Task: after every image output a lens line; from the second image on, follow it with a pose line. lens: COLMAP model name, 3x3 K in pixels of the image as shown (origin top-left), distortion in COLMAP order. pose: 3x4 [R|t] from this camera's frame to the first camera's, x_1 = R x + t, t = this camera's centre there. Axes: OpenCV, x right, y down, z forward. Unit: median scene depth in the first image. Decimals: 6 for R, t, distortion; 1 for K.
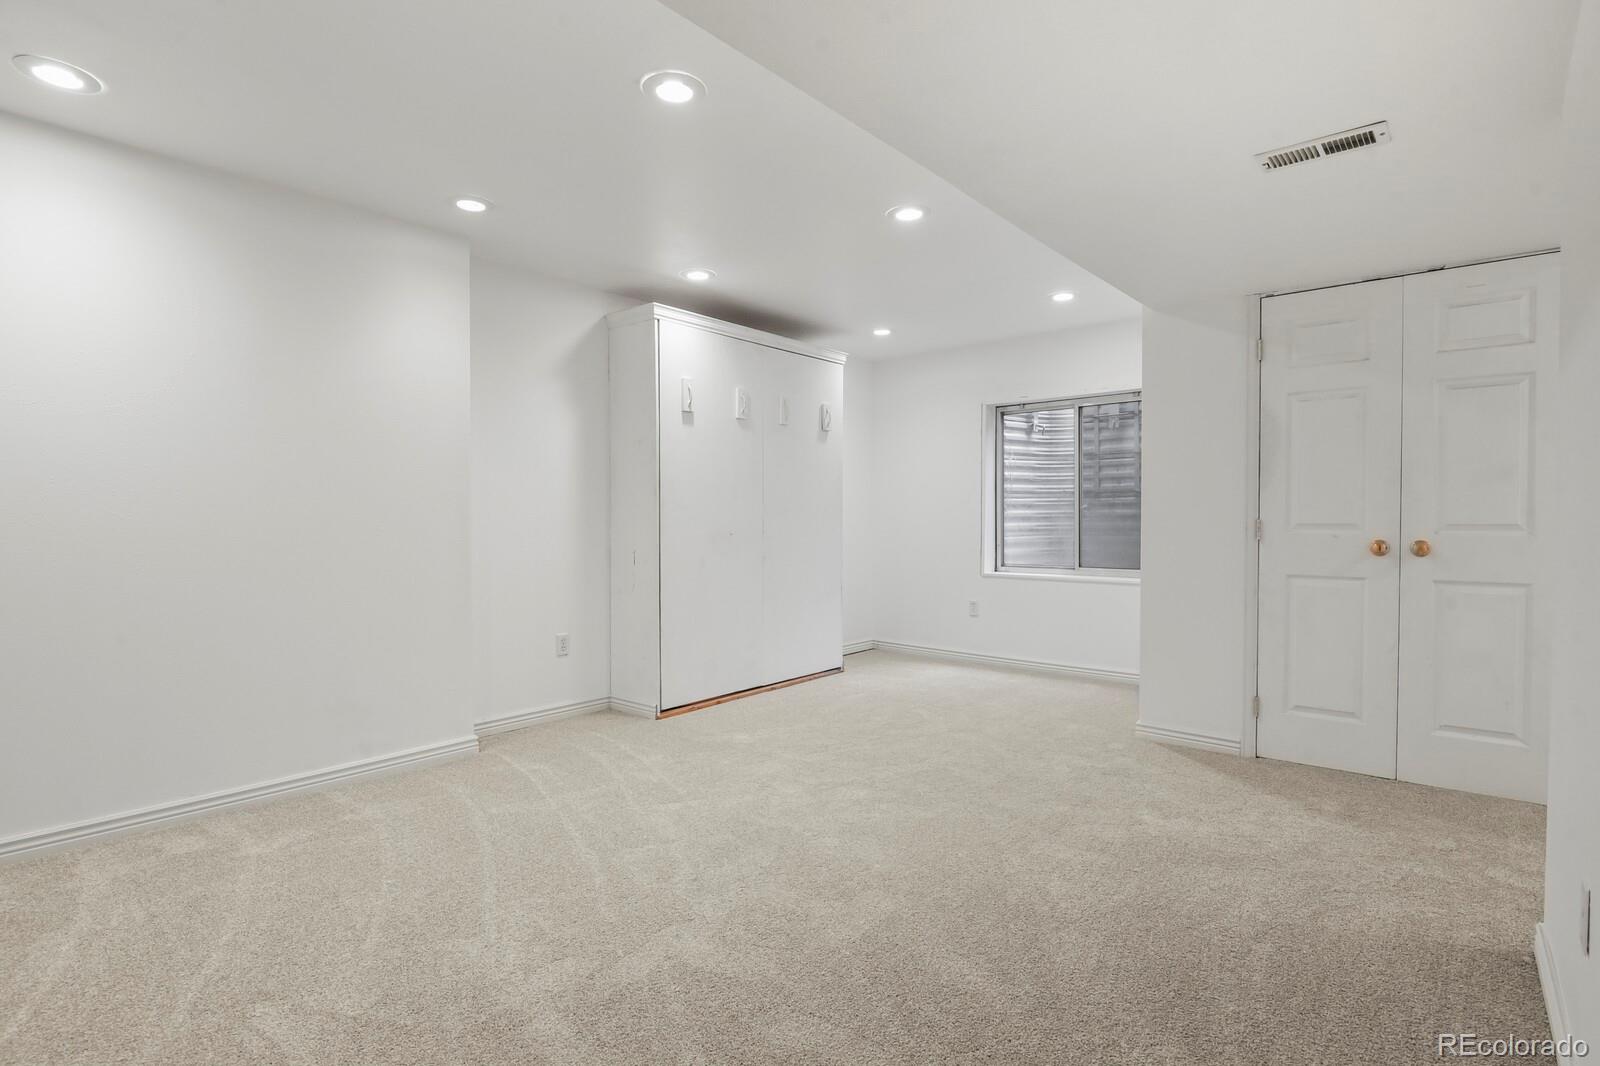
lens RADIAL K [[772.2, 0, 807.1], [0, 772.2, 538.2], [0, 0, 1]] dist [0.000765, -0.000431]
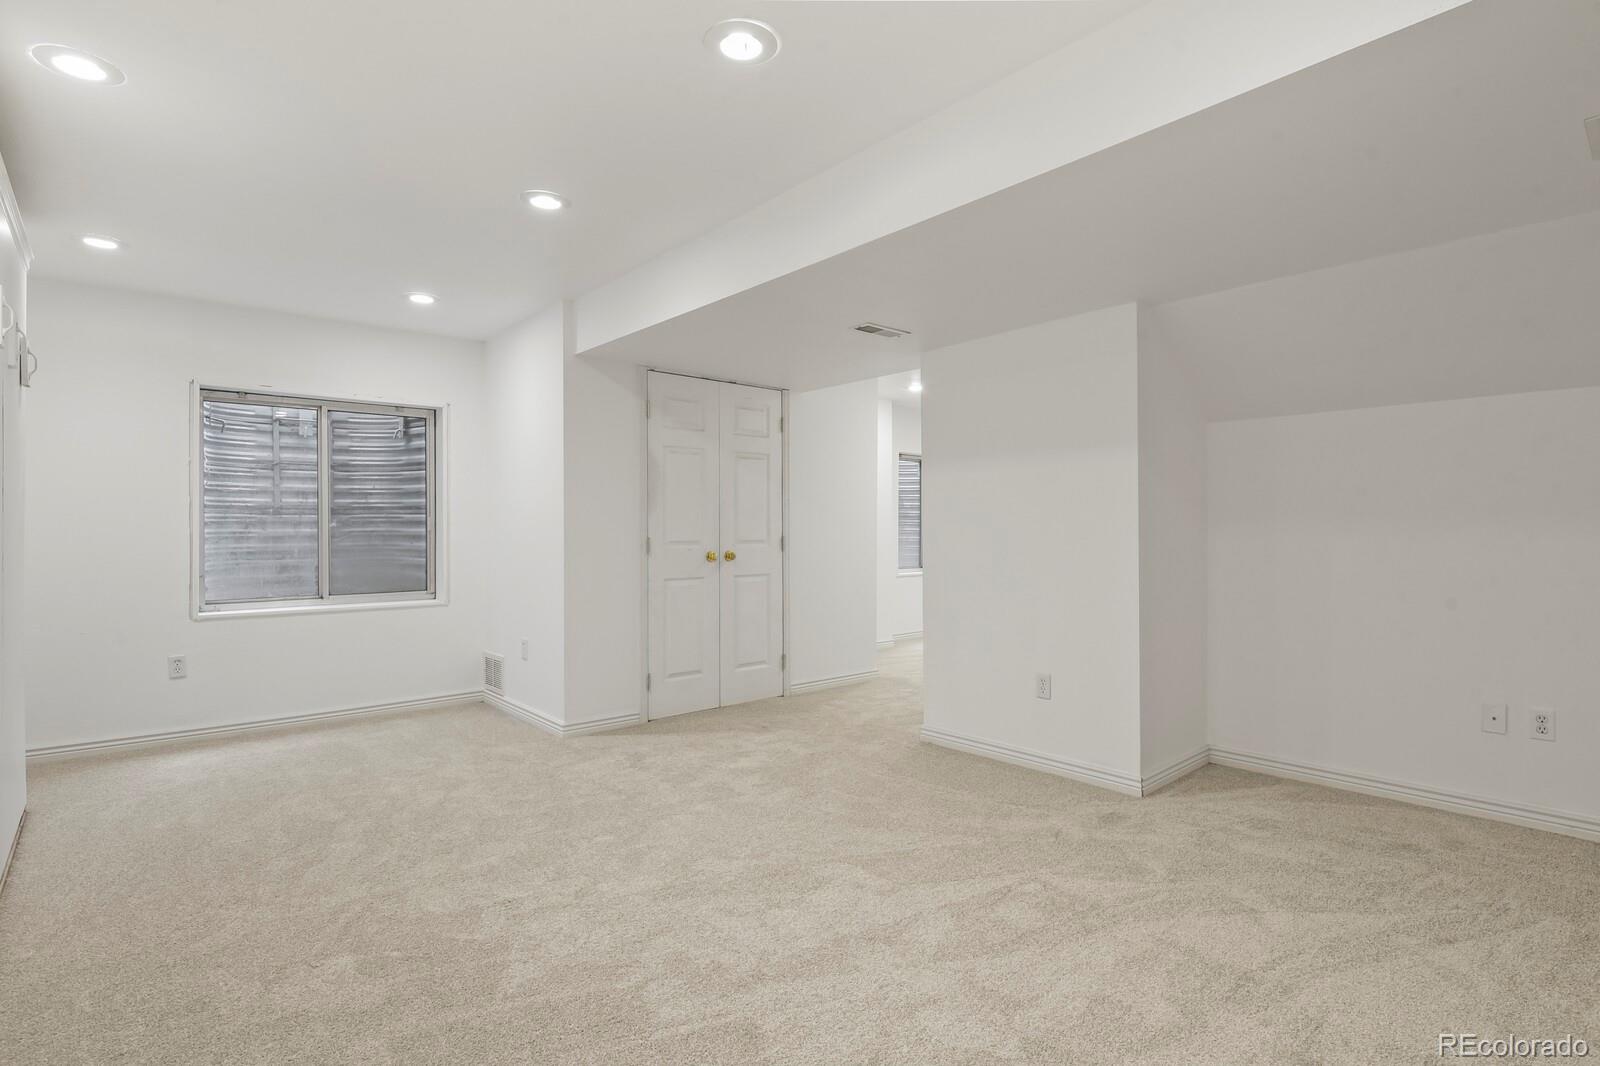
lens RADIAL K [[772.2, 0, 805.3], [0, 772.2, 522.7], [0, 0, 1]] dist [0.000765, -0.000431]
pose [[0.145752, 0.014876, 0.989209, -0.670003], [0.030009, 0.999360, -0.019451, -0.017068], [-0.988866, 0.032520, 0.145212, 0.543976]]
